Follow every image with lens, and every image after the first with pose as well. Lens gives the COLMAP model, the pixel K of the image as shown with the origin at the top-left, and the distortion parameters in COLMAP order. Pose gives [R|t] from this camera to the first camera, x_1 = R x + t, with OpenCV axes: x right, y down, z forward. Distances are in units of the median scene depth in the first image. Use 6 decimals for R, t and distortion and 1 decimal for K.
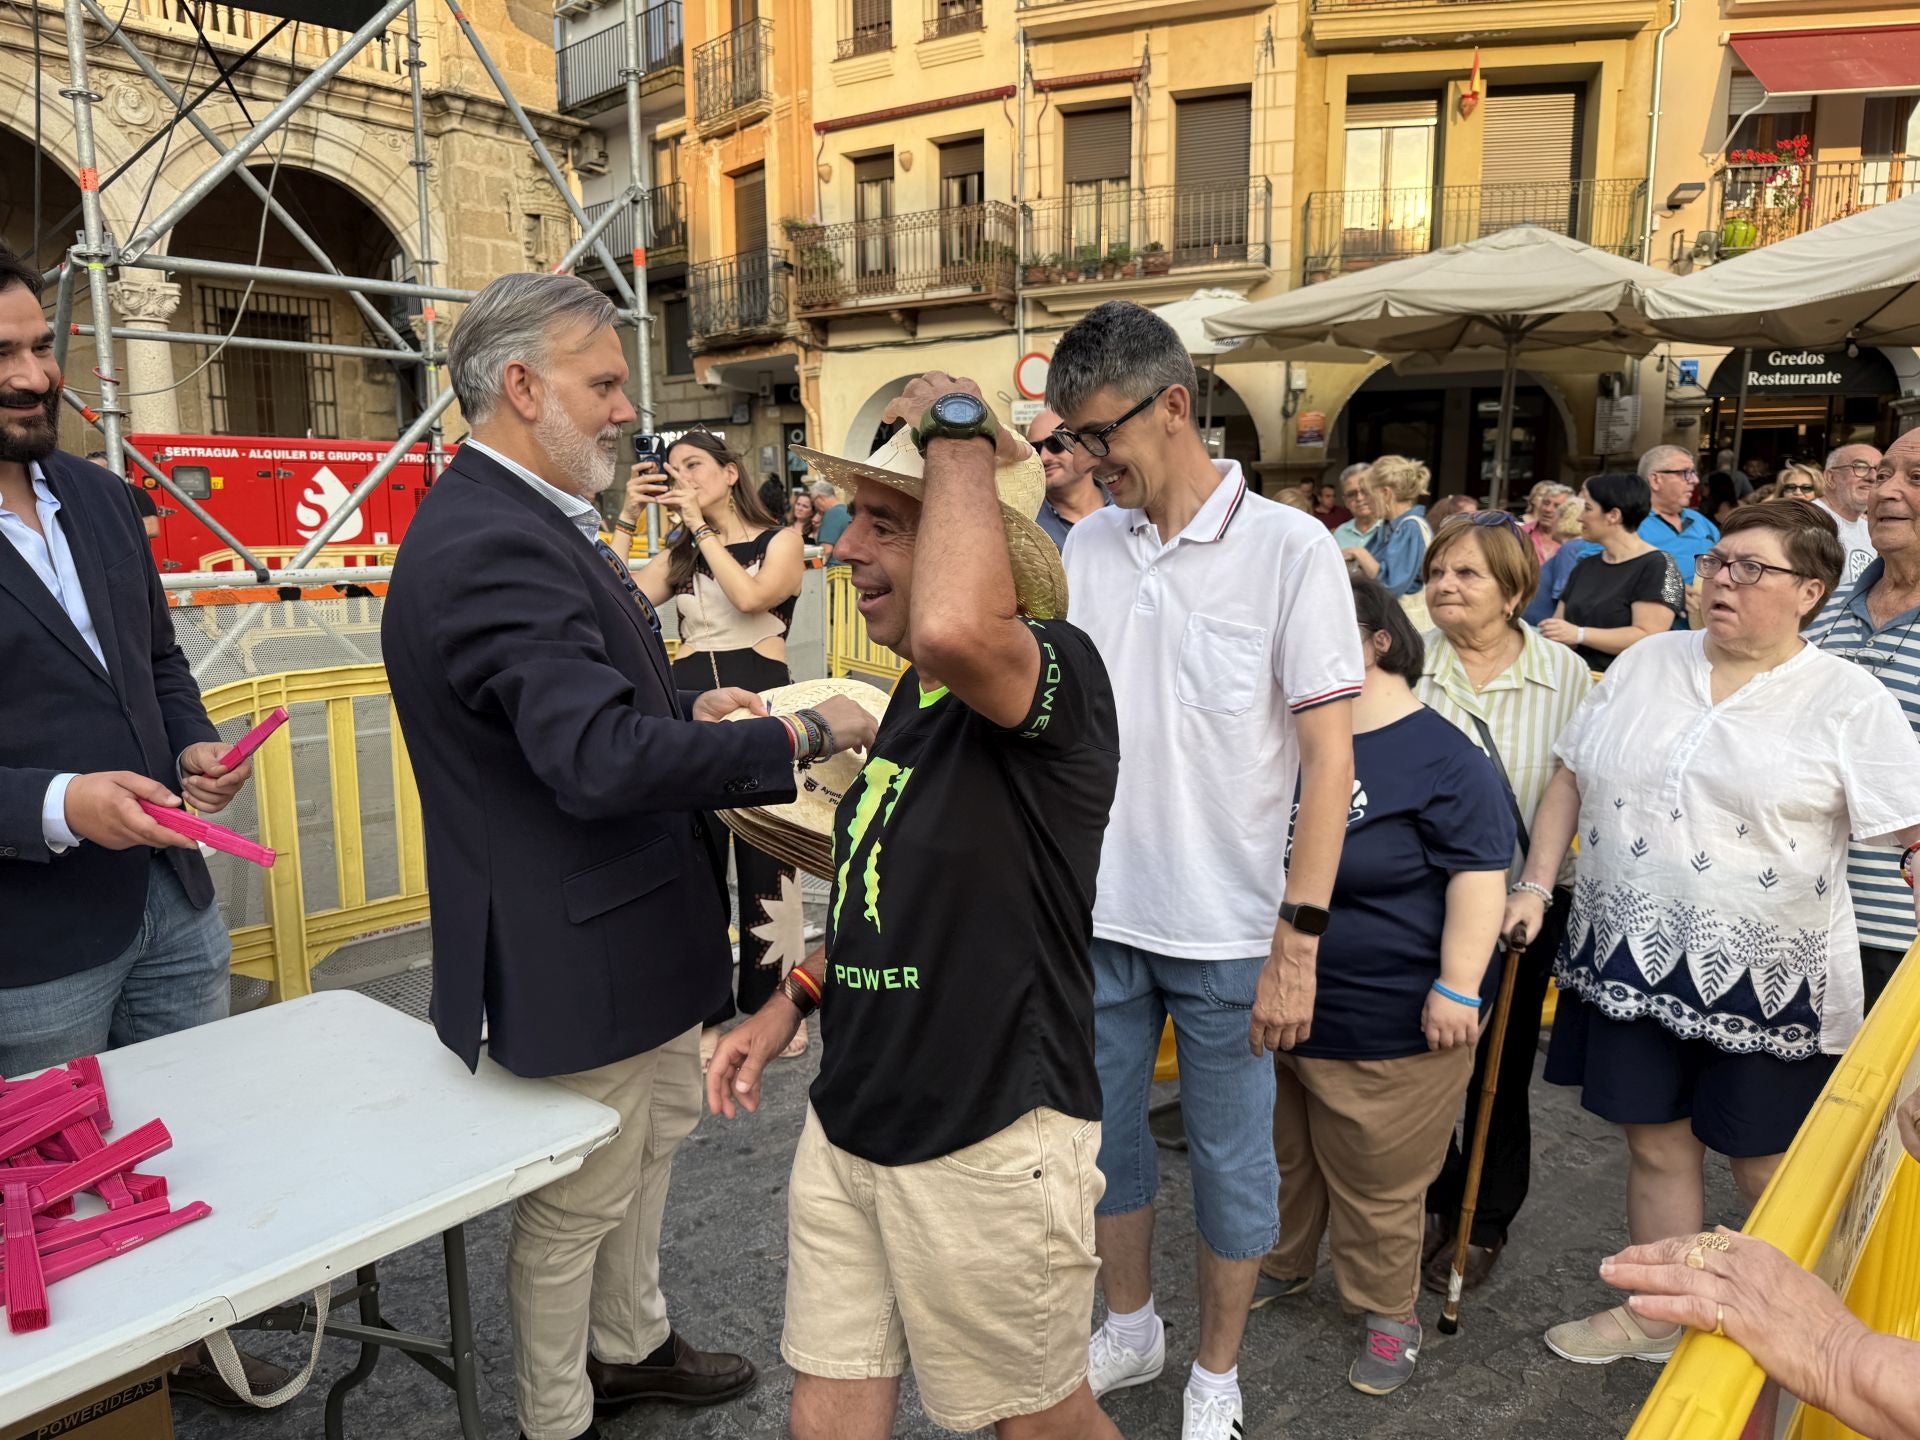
lens RADIAL K [[1339.1, 0, 940.4], [0, 1339.1, 734.0], [0, 0, 1]] dist [0.068156, -0.107618]
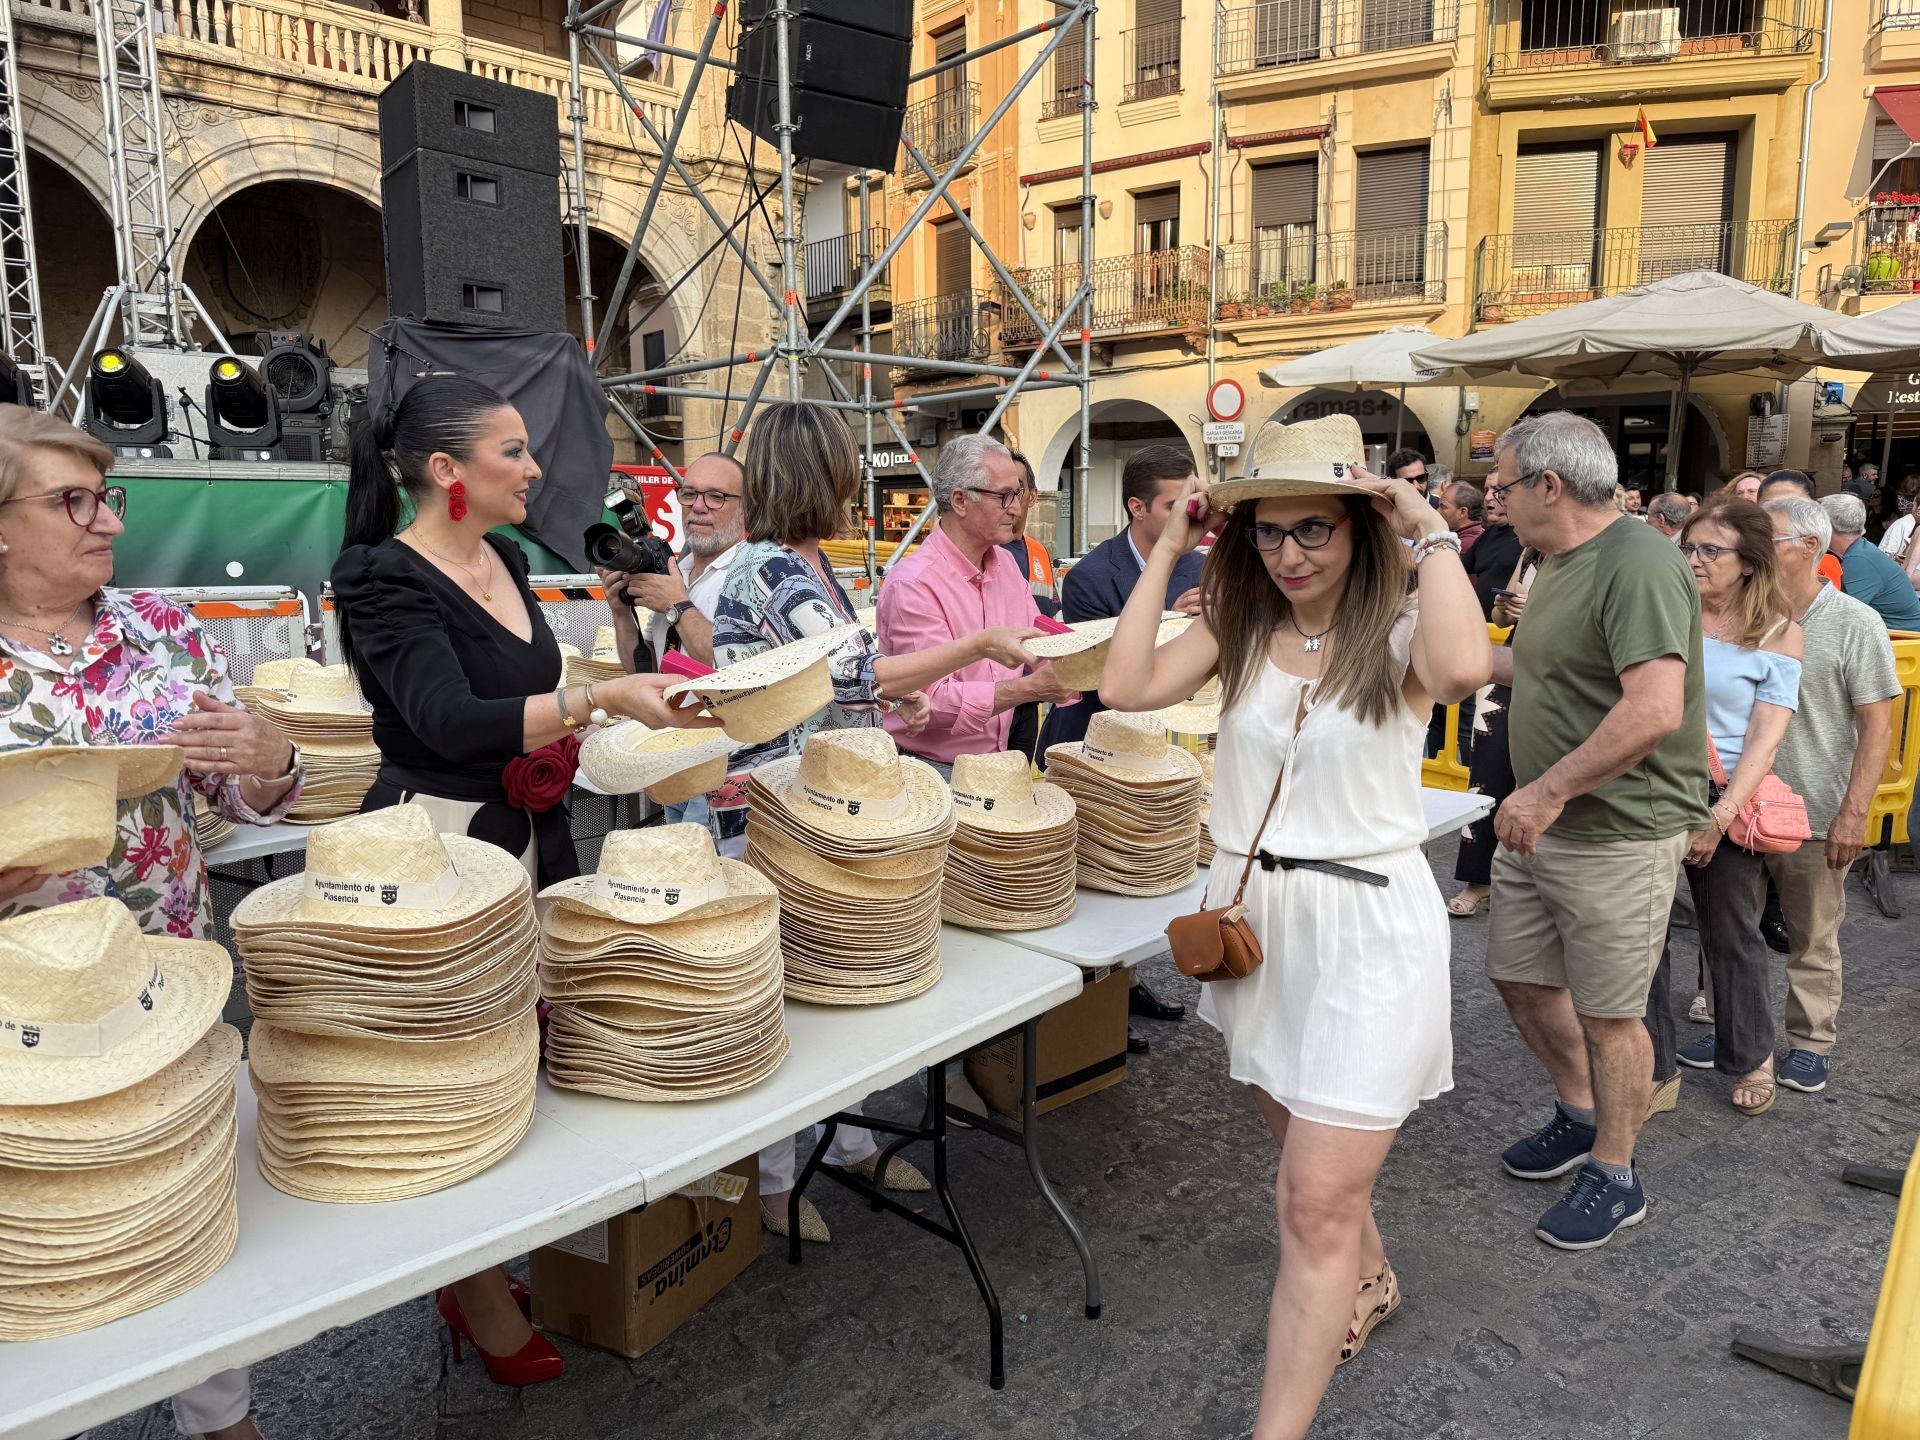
lens RADIAL K [[1321.4, 0, 974.0], [0, 1321.4, 739.8], [0, 0, 1]] dist [0.069871, -0.082451]
pose [[0.999121, 0.000302, -0.041916, -0.096996], [-0.000454, 0.999993, -0.003619, 0.020239], [0.041915, 0.003635, 0.999115, -0.116982]]
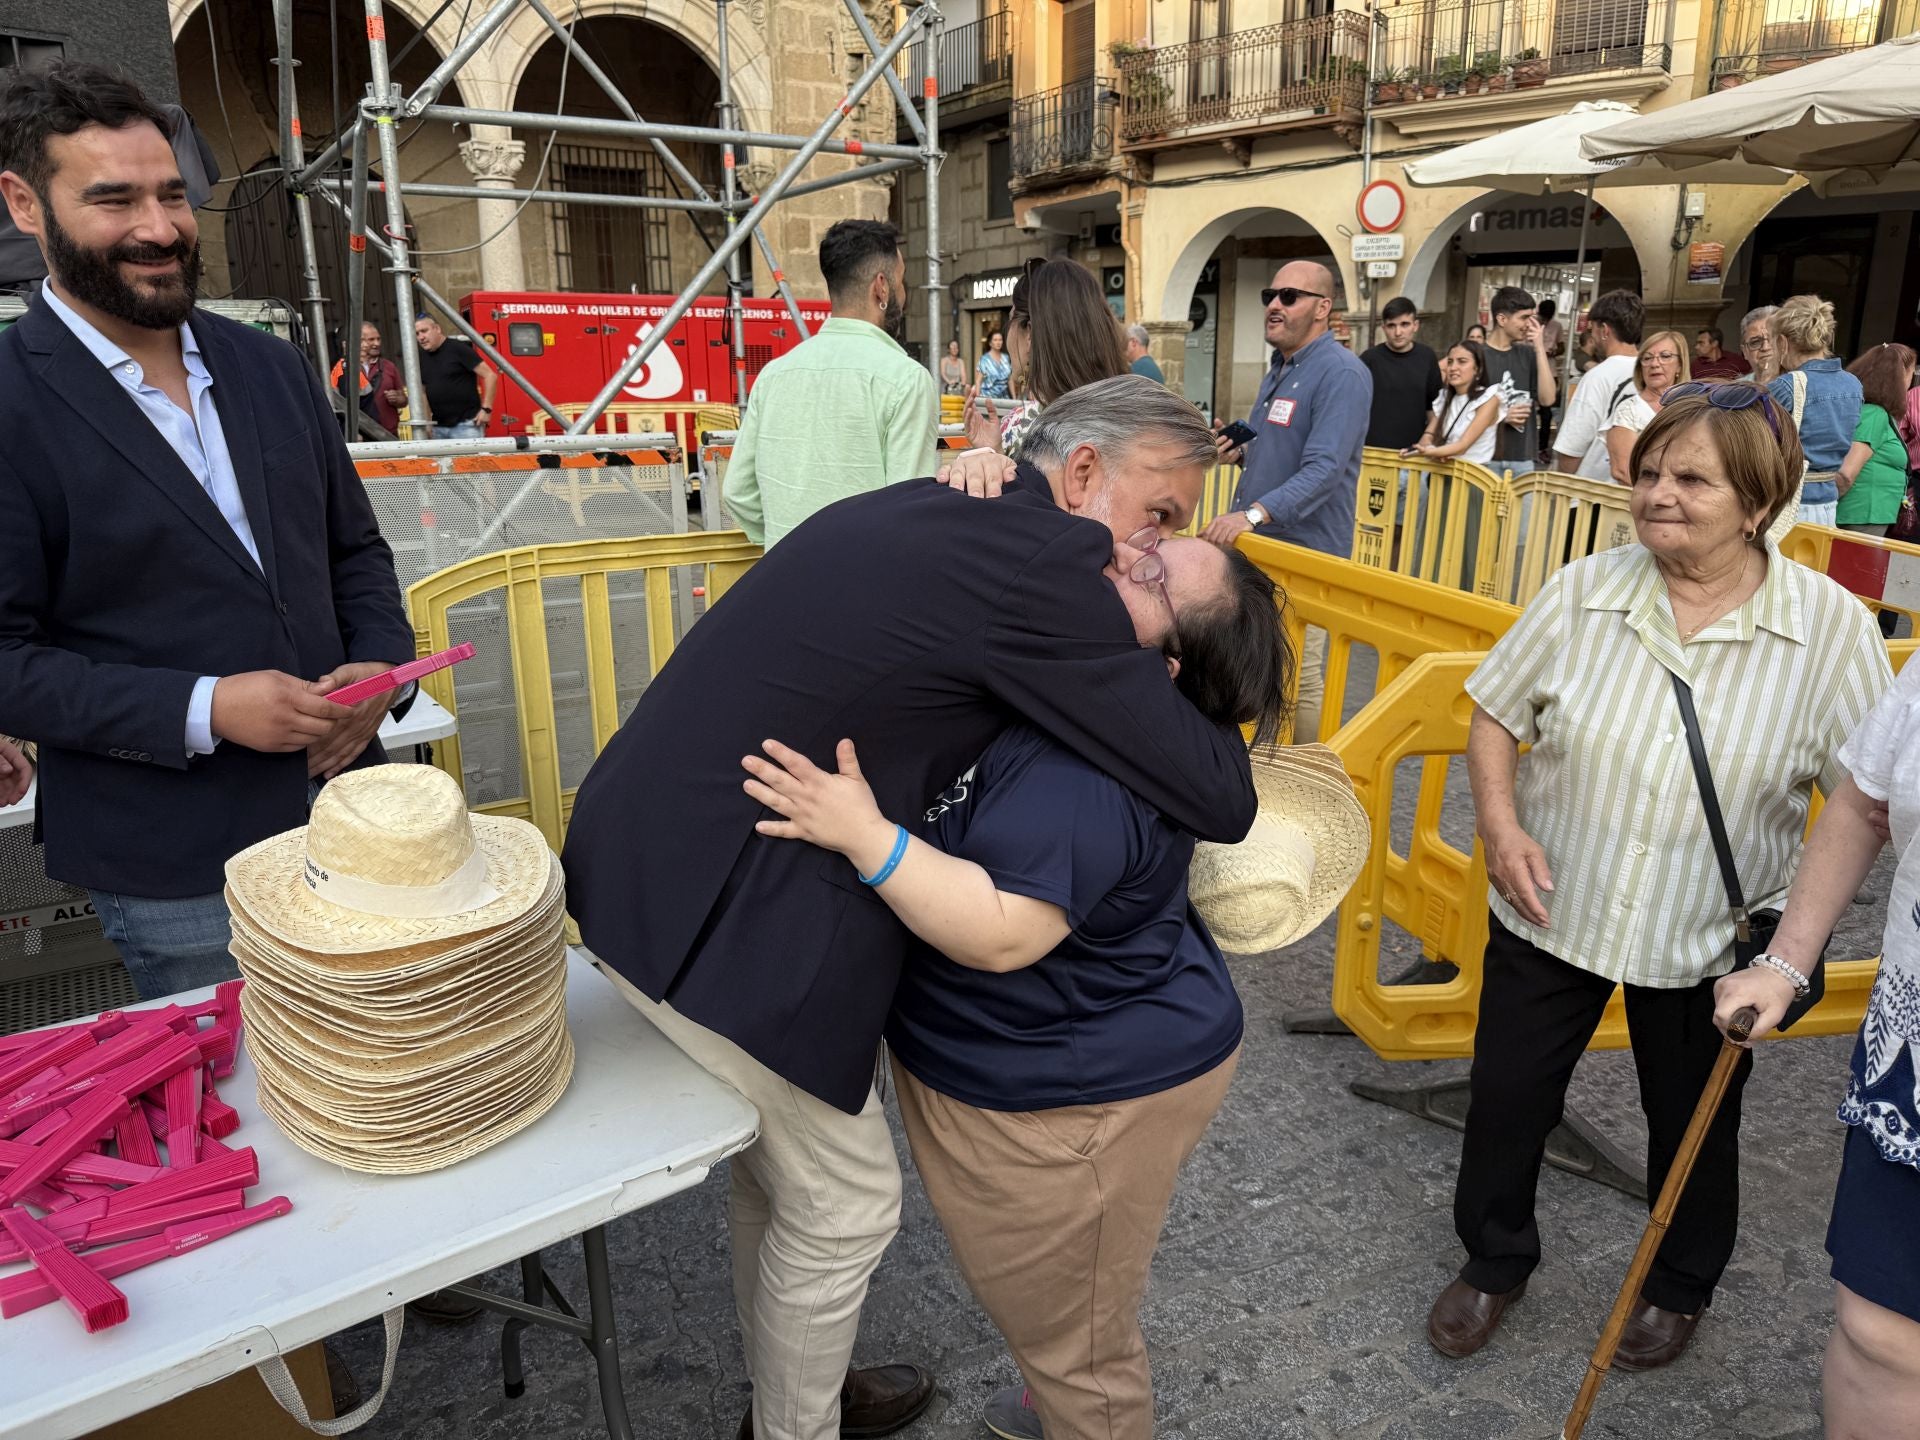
lens RADIAL K [[1348.2, 0, 966.2], [0, 1348.2, 727.3], [0, 0, 1]] dist [0.014804, -0.026153]
pose [[0.976762, 0.051254, -0.208108, 0.005397], [-0.029864, 0.994060, 0.104653, -0.005308], [0.212235, -0.096006, 0.972491, 0.022492]]
